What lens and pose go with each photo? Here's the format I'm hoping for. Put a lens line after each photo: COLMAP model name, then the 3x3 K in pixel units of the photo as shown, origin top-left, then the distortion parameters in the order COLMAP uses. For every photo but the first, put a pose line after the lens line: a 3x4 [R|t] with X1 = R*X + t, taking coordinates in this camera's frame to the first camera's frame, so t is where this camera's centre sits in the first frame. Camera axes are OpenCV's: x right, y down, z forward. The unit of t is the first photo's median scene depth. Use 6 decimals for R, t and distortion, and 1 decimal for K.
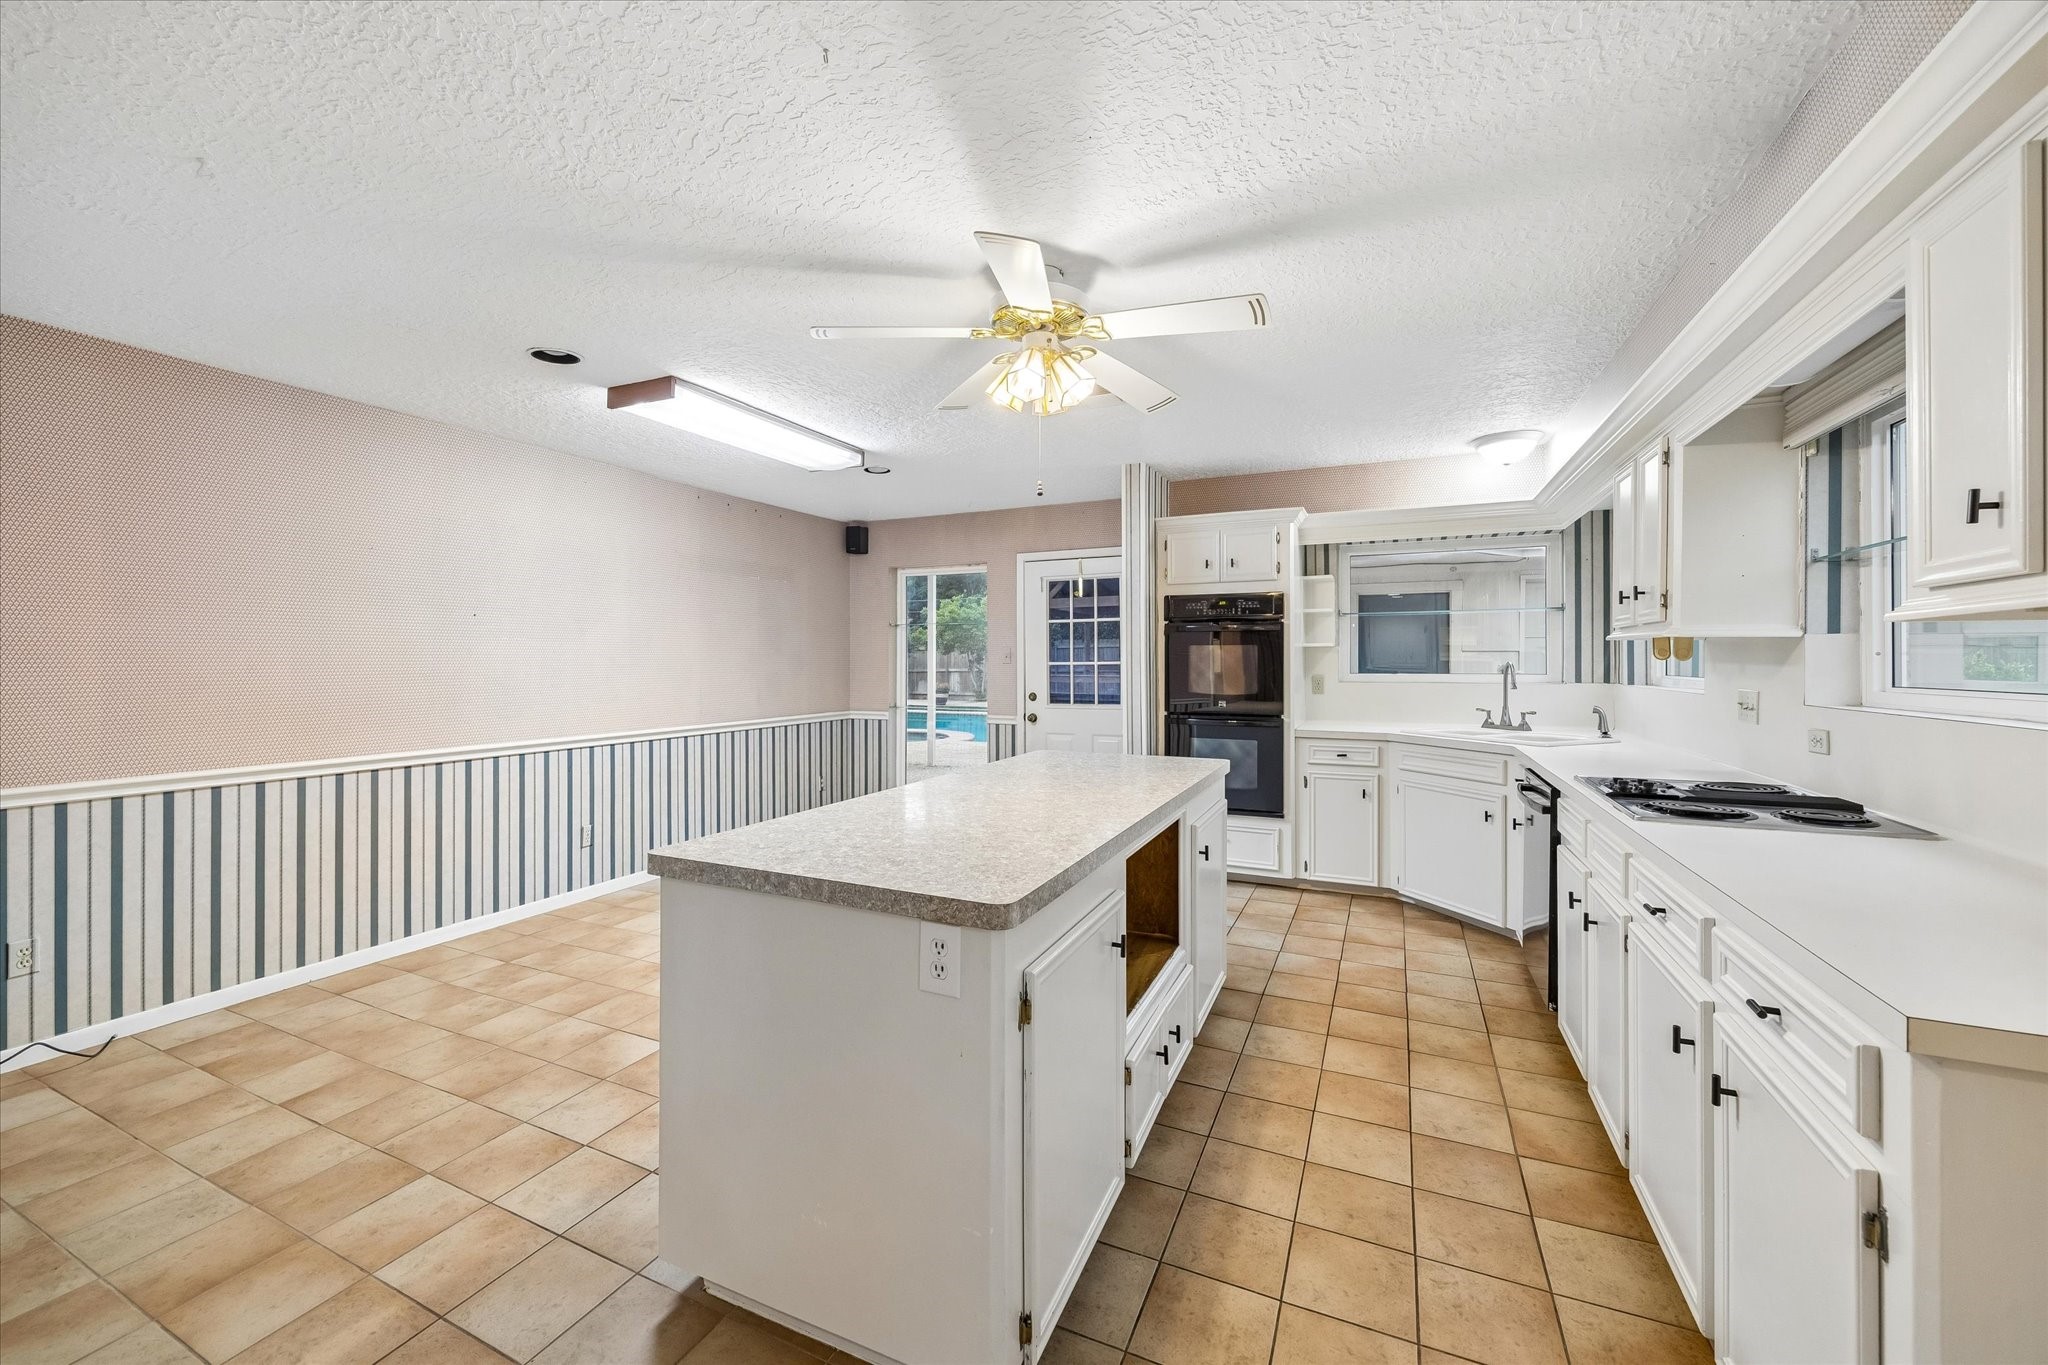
lens RADIAL K [[790.6, 0, 1032.4], [0, 790.6, 658.1], [0, 0, 1]] dist [0.001801, -0.000105]
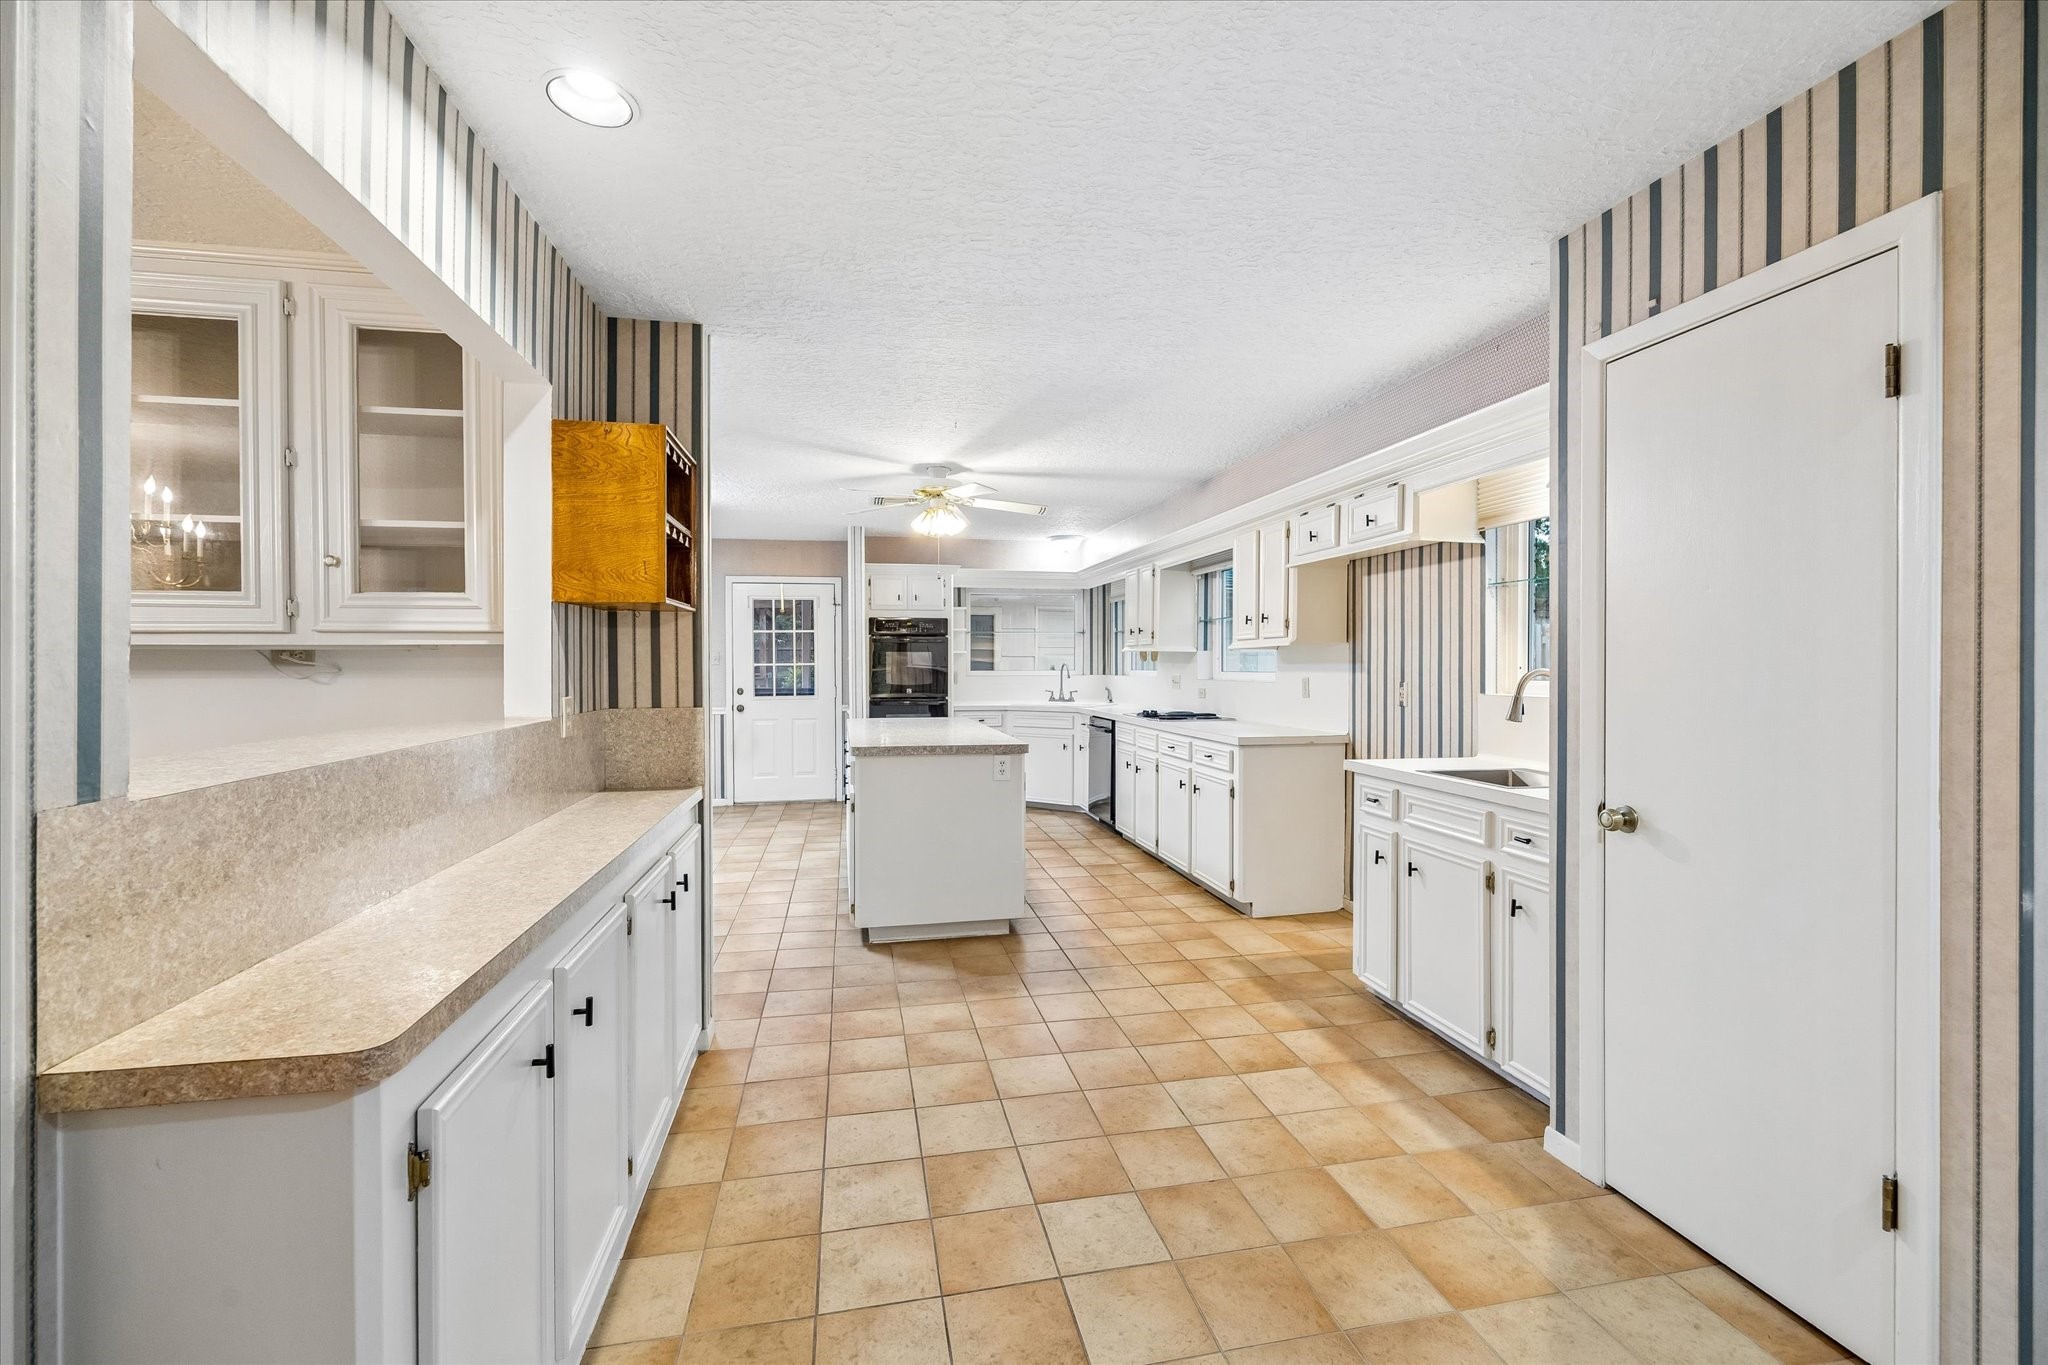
lens RADIAL K [[870.6, 0, 1019.0], [0, 870.6, 663.5], [0, 0, 1]] dist [-0.001523, -0.000057]
pose [[0.803128, 0.000606, 0.595806, -0.627465], [-0.001024, 0.999999, 0.000364, 0.005098], [-0.595805, -0.000903, 0.803128, -0.492153]]
